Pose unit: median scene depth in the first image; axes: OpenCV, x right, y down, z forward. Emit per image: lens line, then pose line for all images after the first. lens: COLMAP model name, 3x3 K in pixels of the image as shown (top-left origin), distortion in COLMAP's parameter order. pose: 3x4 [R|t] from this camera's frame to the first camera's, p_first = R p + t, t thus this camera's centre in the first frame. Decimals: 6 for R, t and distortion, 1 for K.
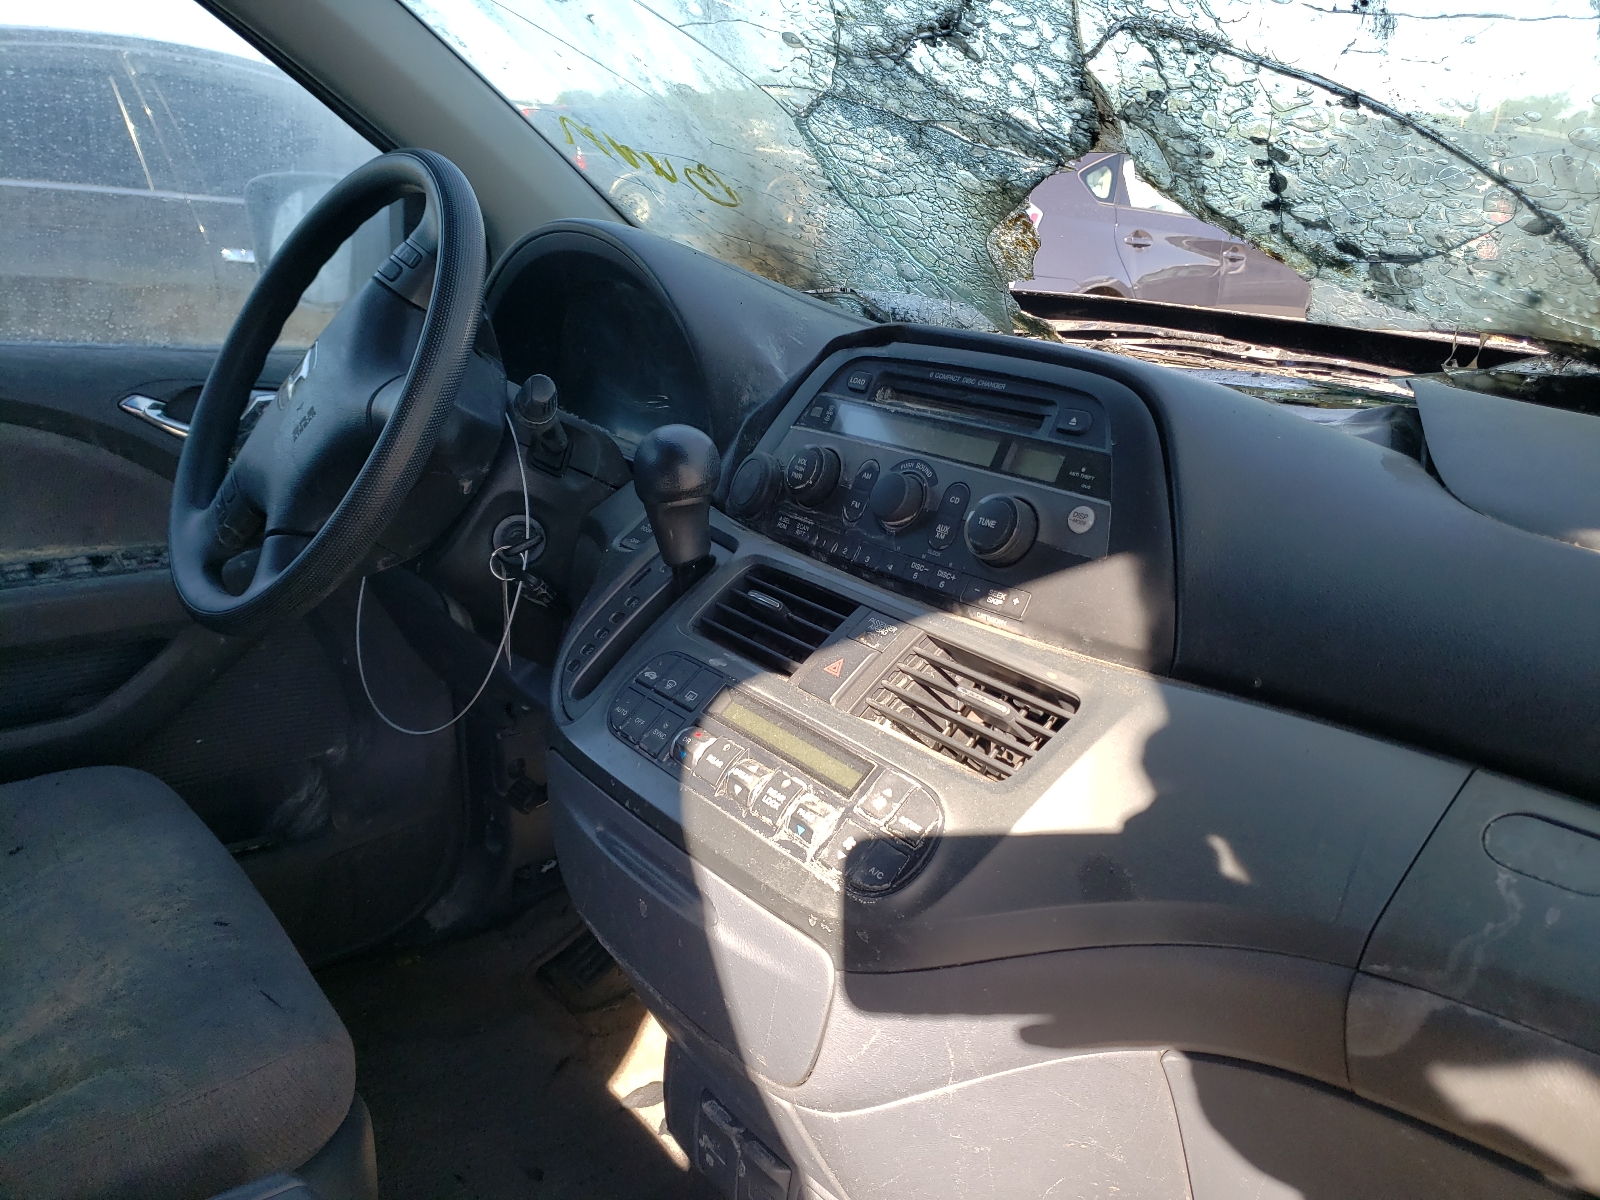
lens RADIAL K [[1287.0, 0, 800.8], [0, 1287.0, 553.8], [0, 0, 1]] dist [0.095217, -0.001631]
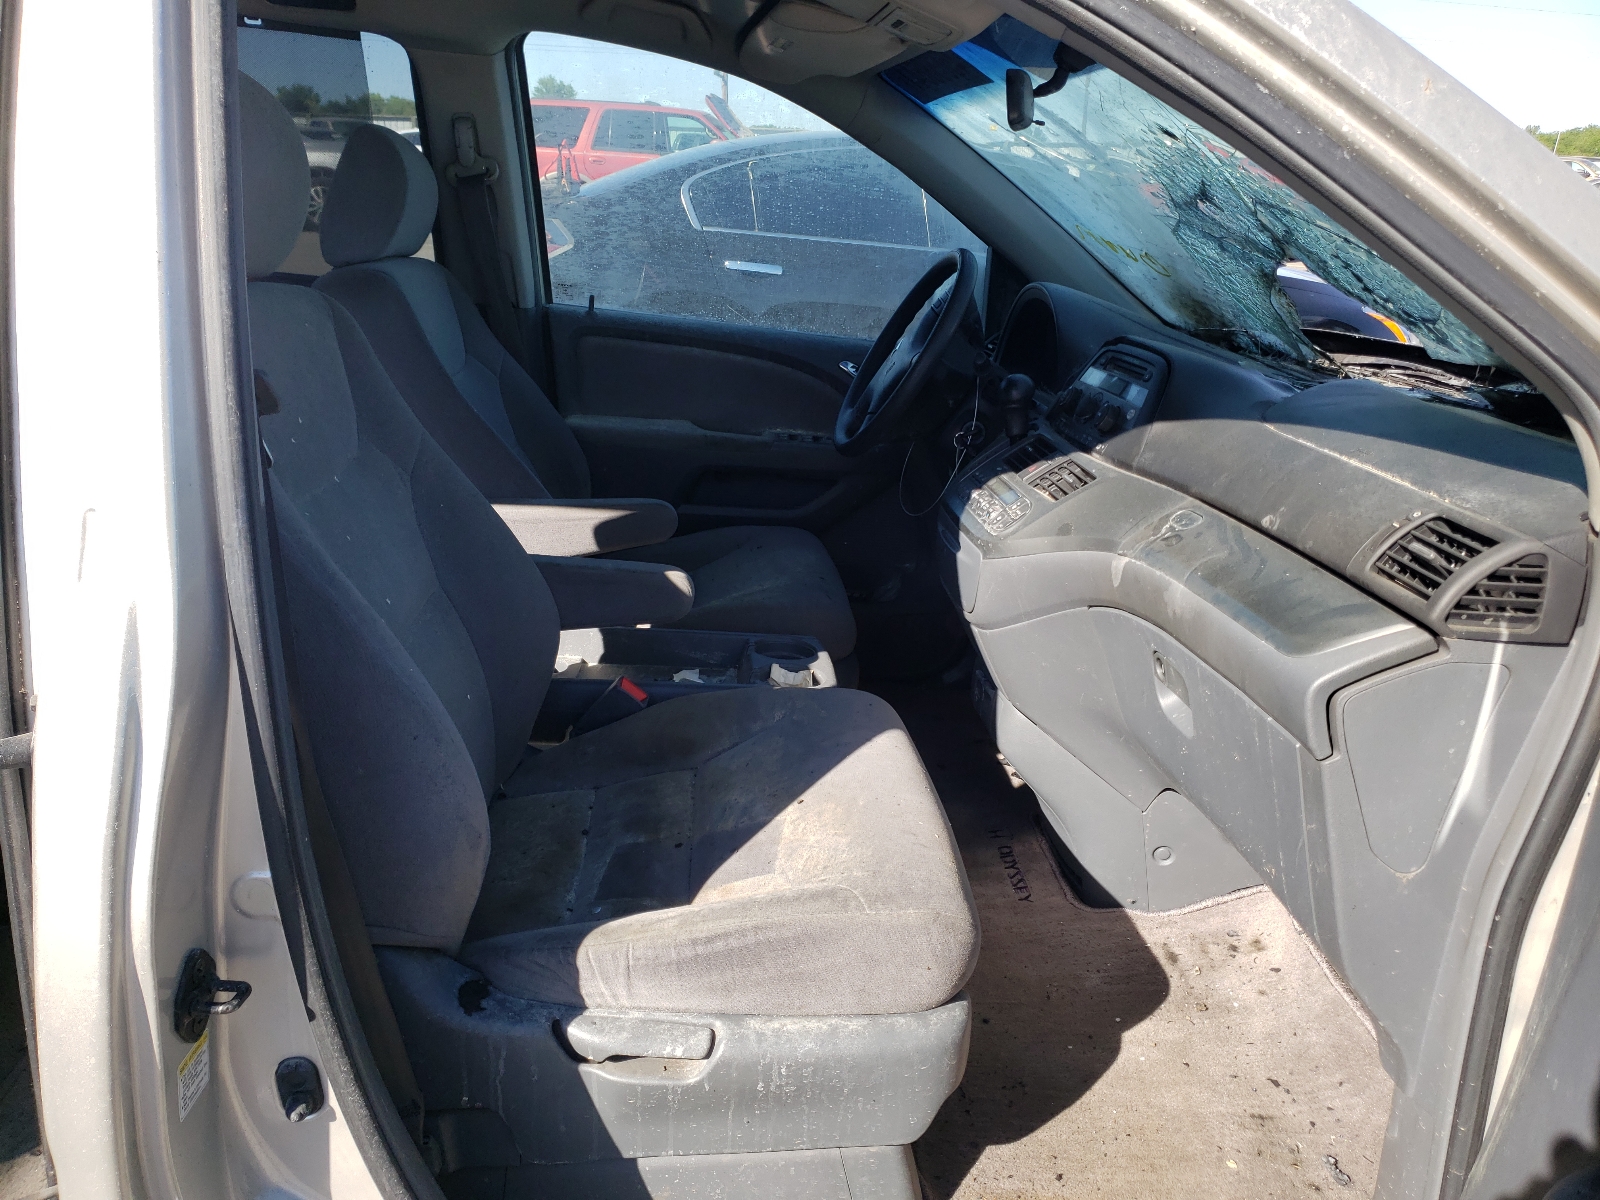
lens RADIAL K [[1287.0, 0, 800.8], [0, 1287.0, 553.8], [0, 0, 1]] dist [0.095217, -0.001631]
pose [[0.836522, 0.156165, -0.525207, 0.542179], [-0.175956, 0.984320, 0.012423, 0.164477], [0.518912, 0.082021, 0.850884, -0.722738]]
